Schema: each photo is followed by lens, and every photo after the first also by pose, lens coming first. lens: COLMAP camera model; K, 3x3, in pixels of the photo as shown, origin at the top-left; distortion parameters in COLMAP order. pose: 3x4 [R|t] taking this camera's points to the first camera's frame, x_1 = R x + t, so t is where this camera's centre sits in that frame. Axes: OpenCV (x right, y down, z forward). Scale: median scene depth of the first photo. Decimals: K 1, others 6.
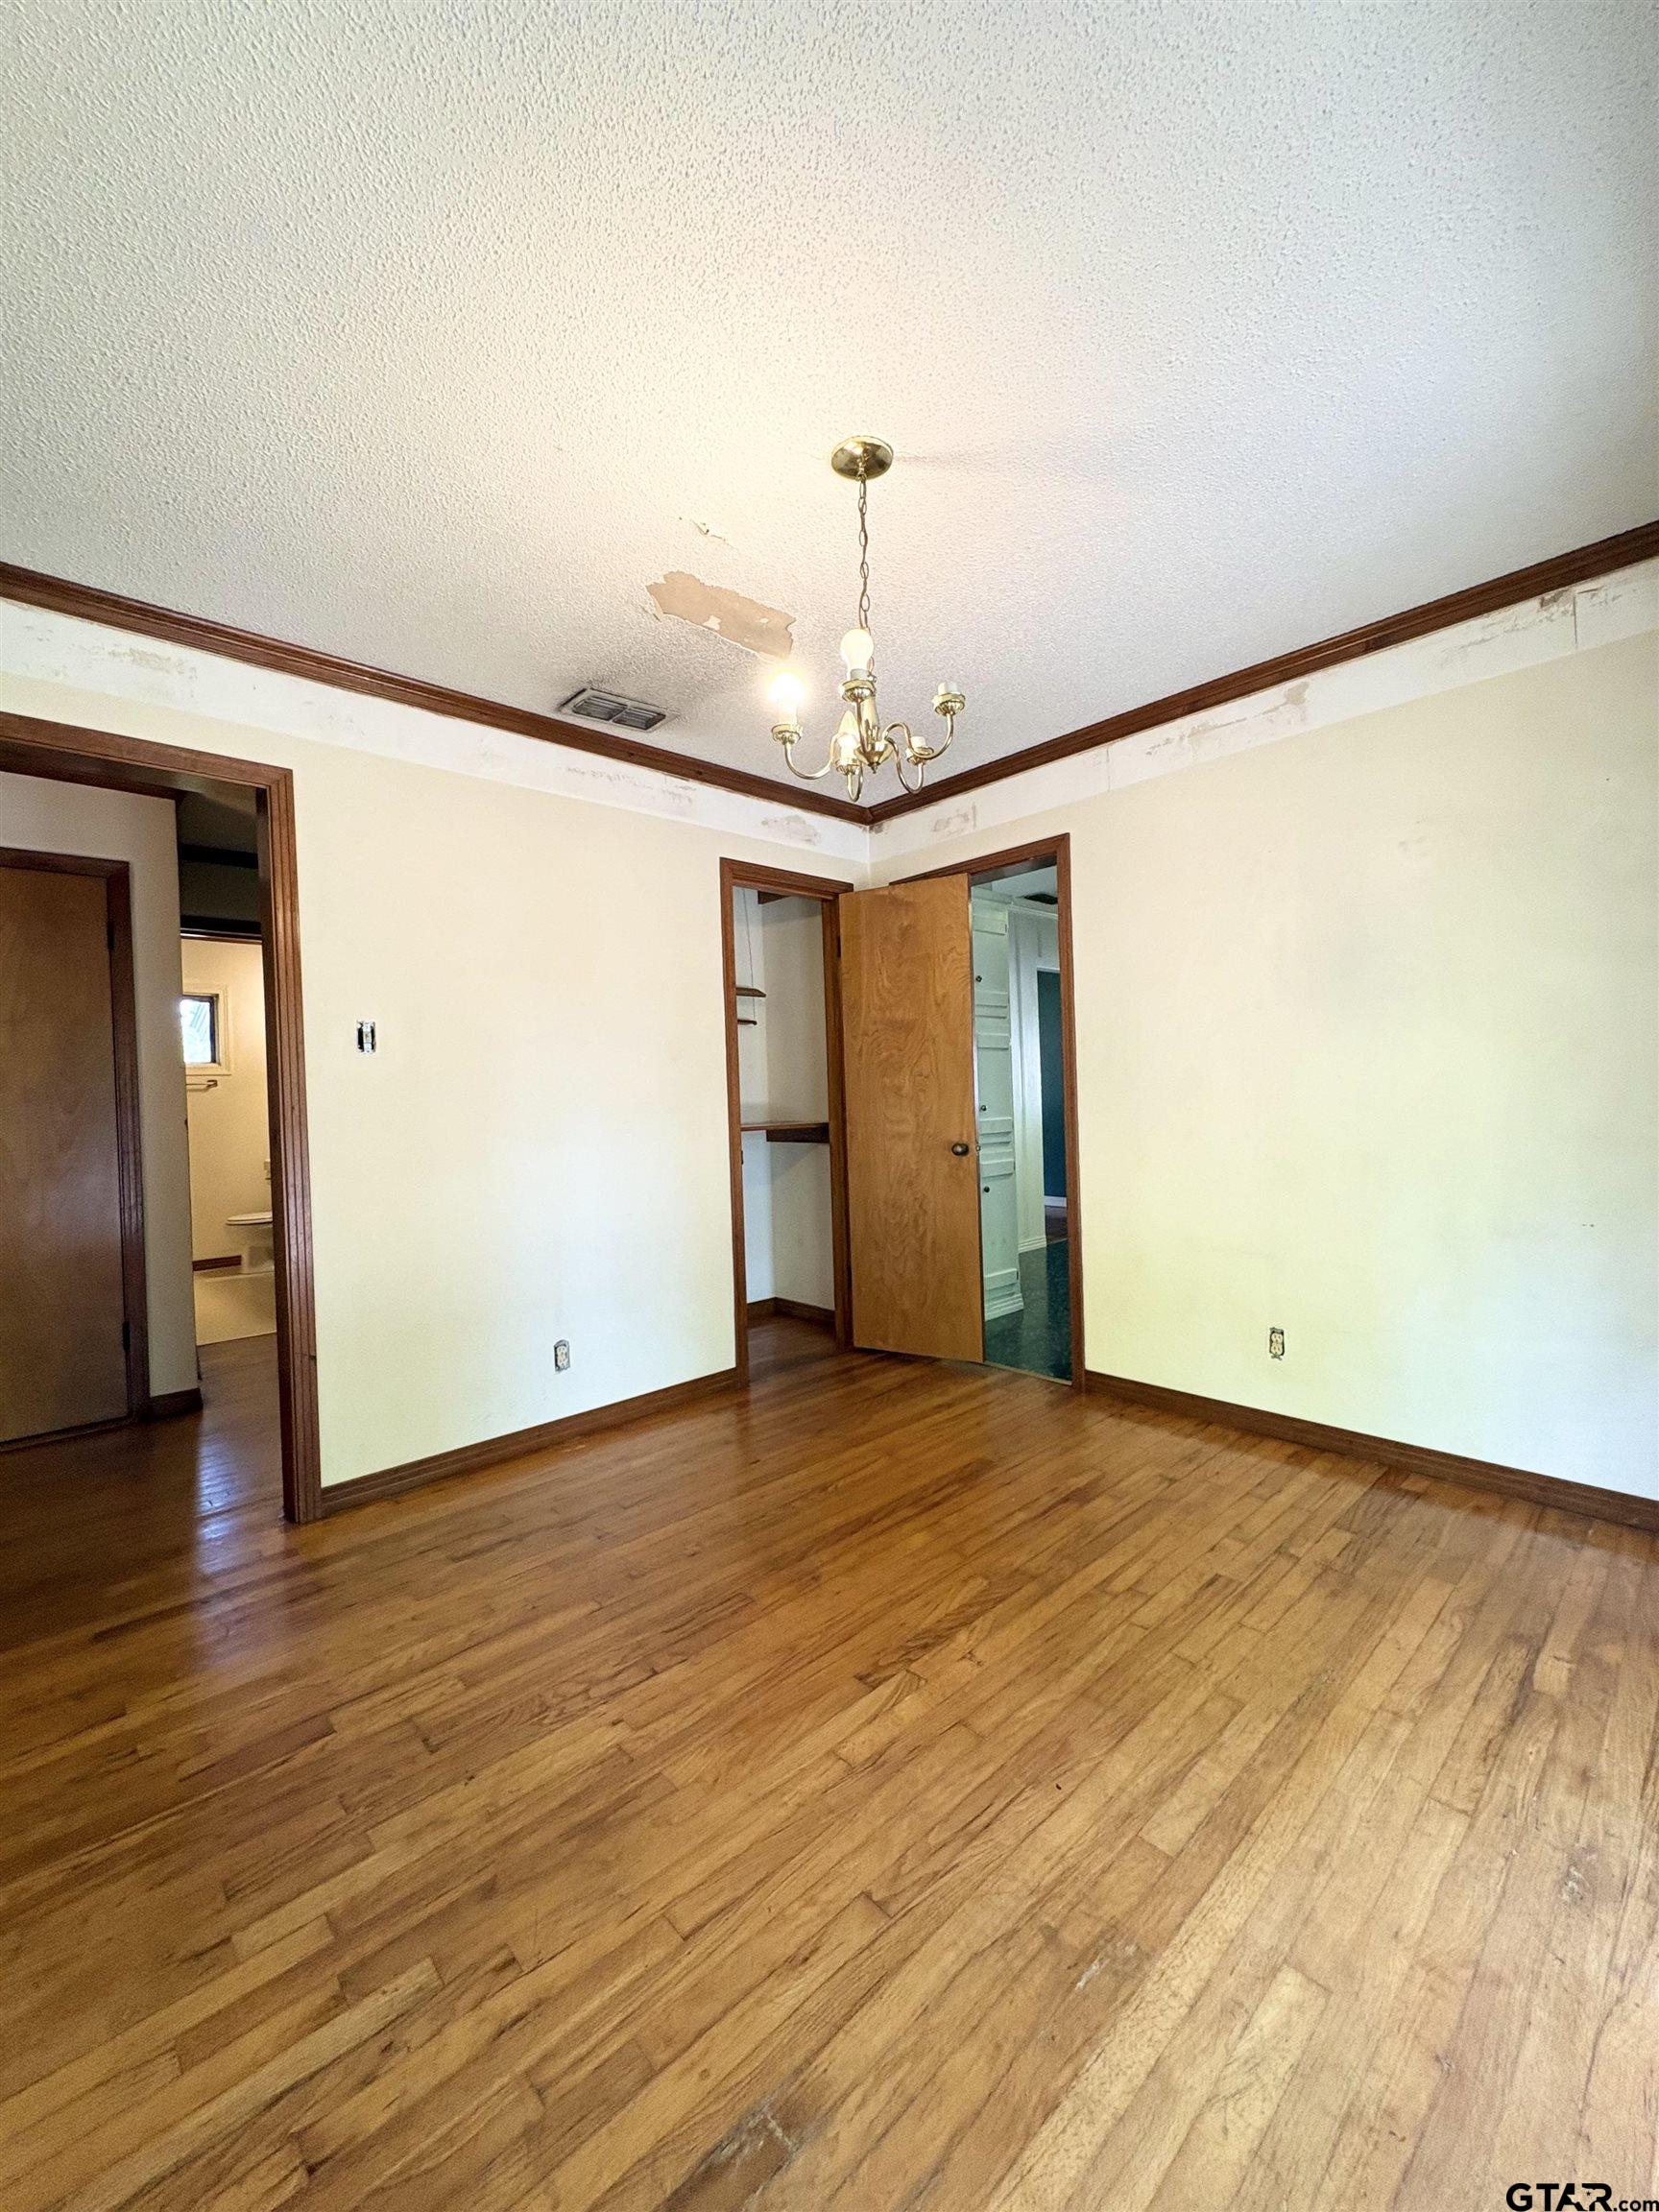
lens RADIAL K [[883.9, 0, 829.5], [0, 883.9, 1106.0], [0, 0, 1]] dist [-0.002522, 0.002760]
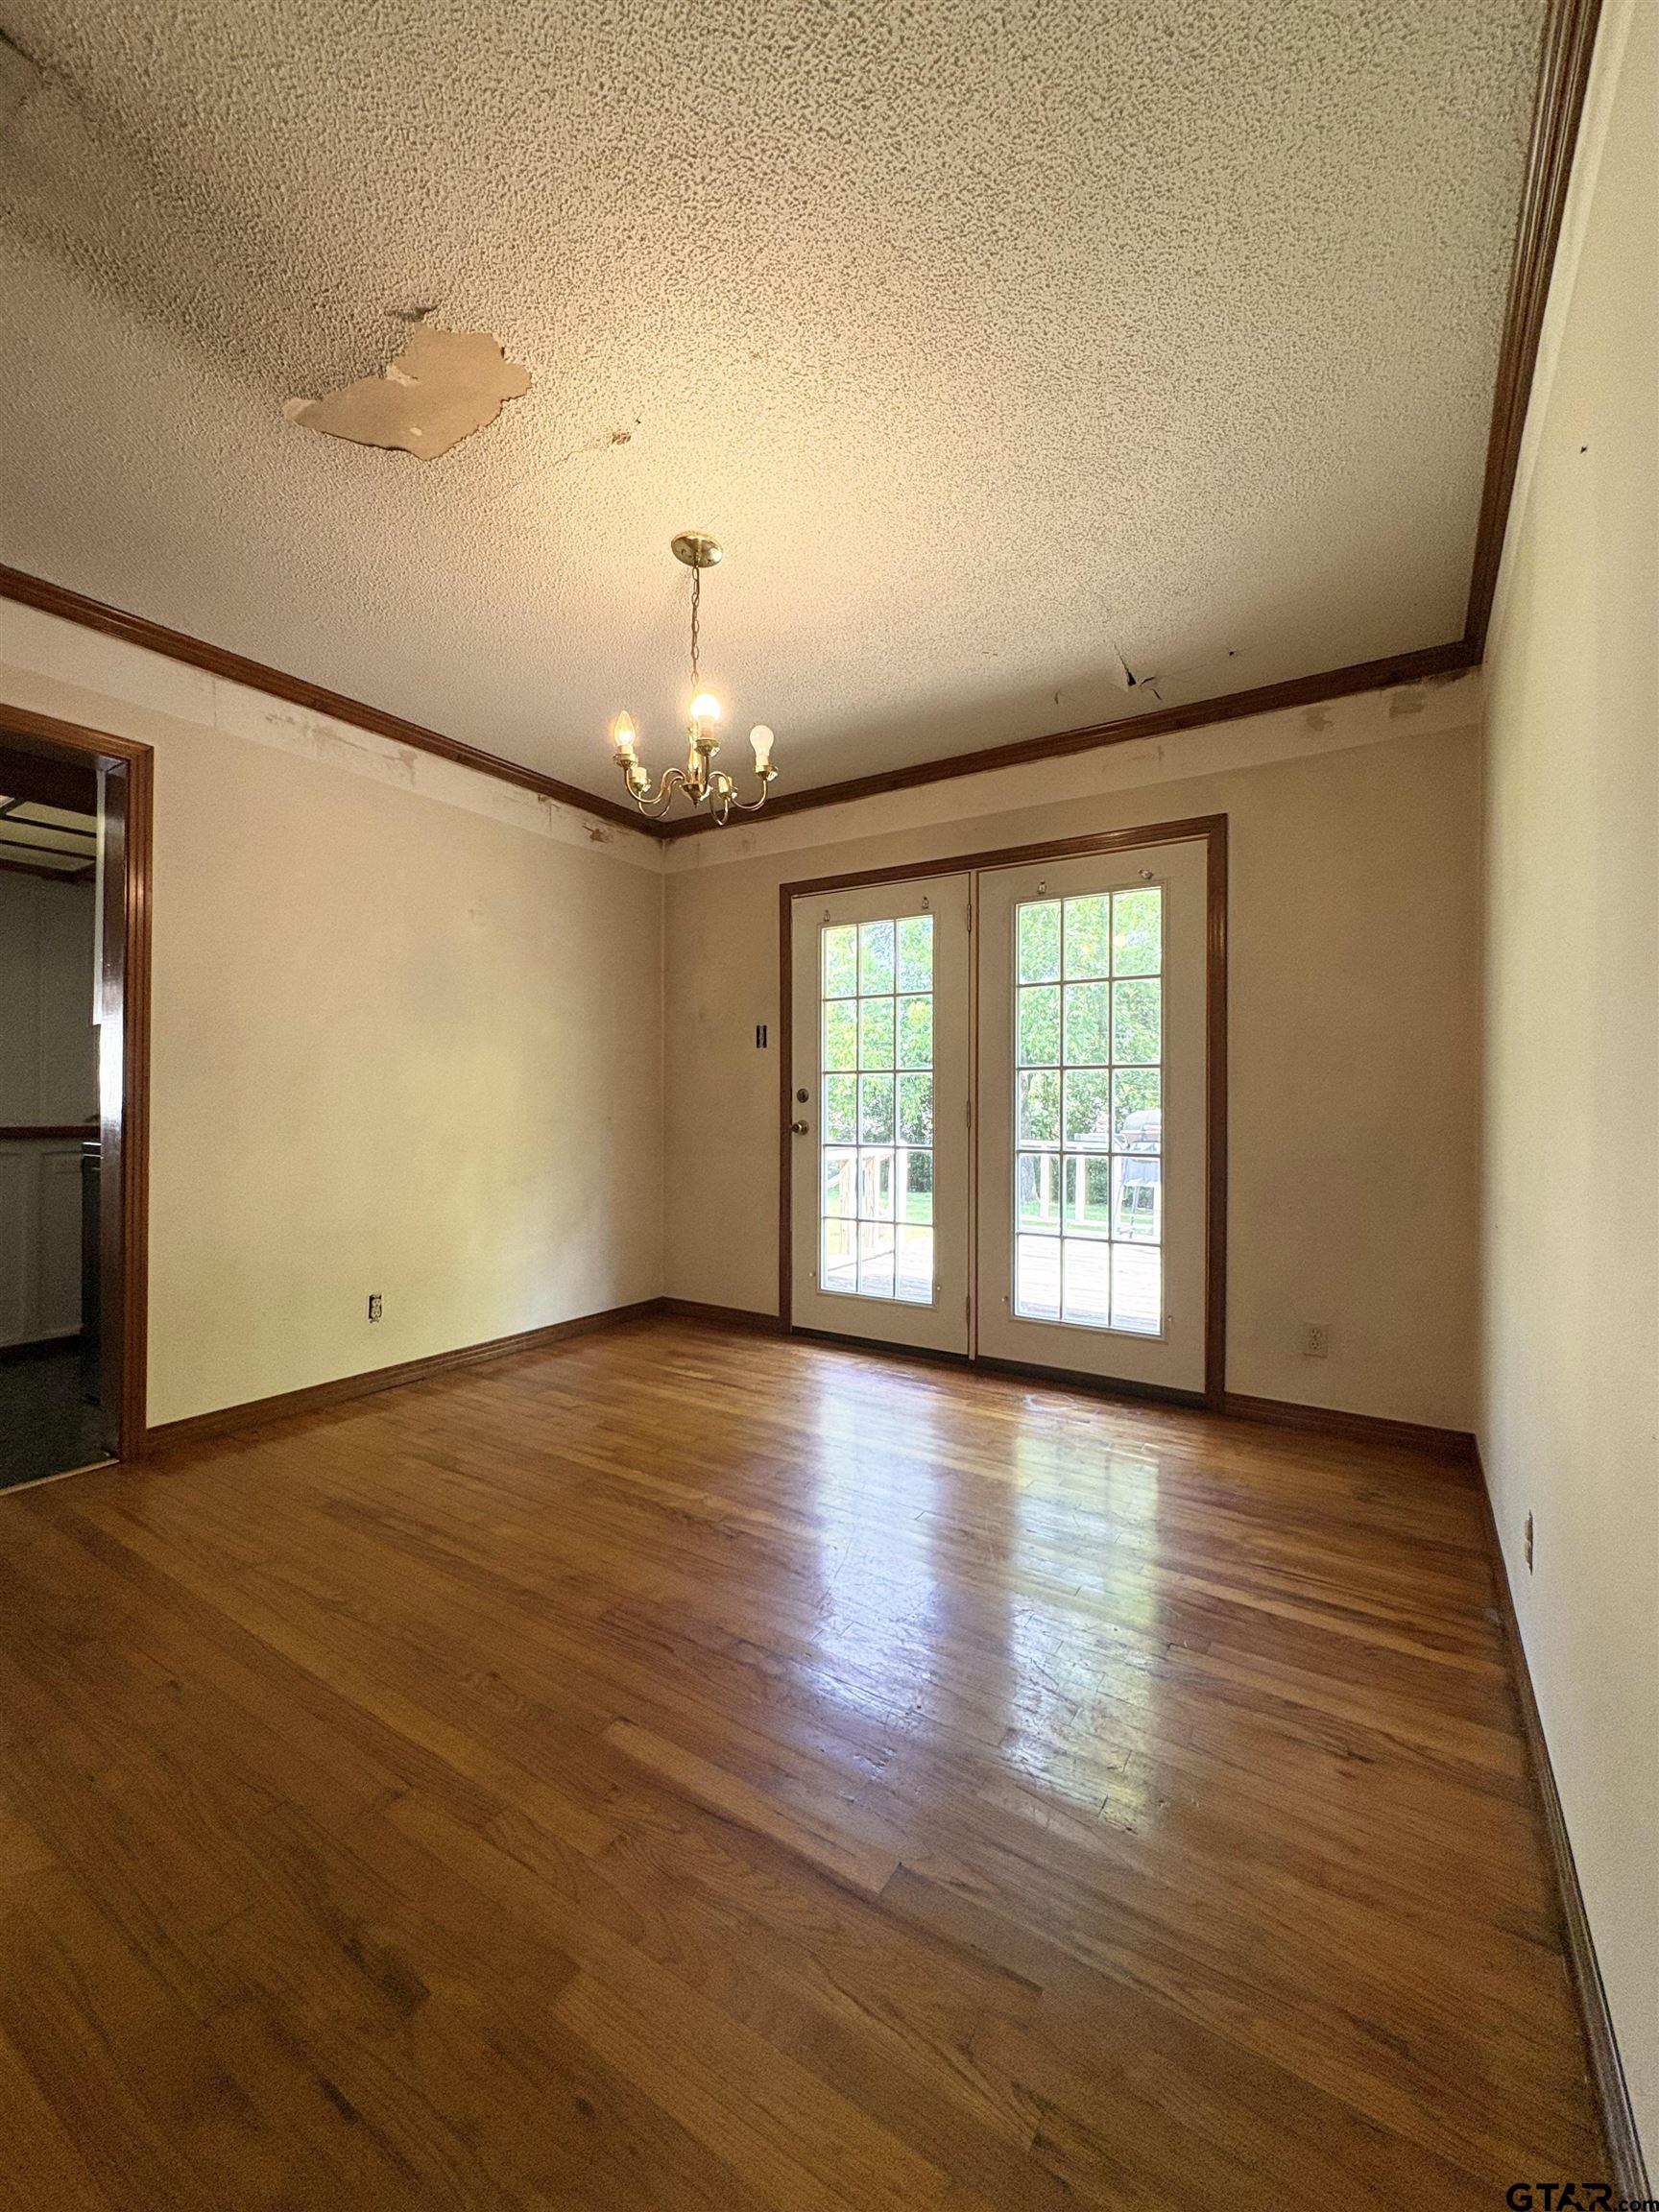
lens RADIAL K [[883.9, 0, 829.5], [0, 883.9, 1106.0], [0, 0, 1]] dist [-0.002522, 0.002760]
pose [[-0.247193, 0.032503, 0.968421, -0.883766], [0.016535, 0.999433, -0.029323, 0.063755], [-0.968825, 0.008765, -0.247590, 0.856481]]
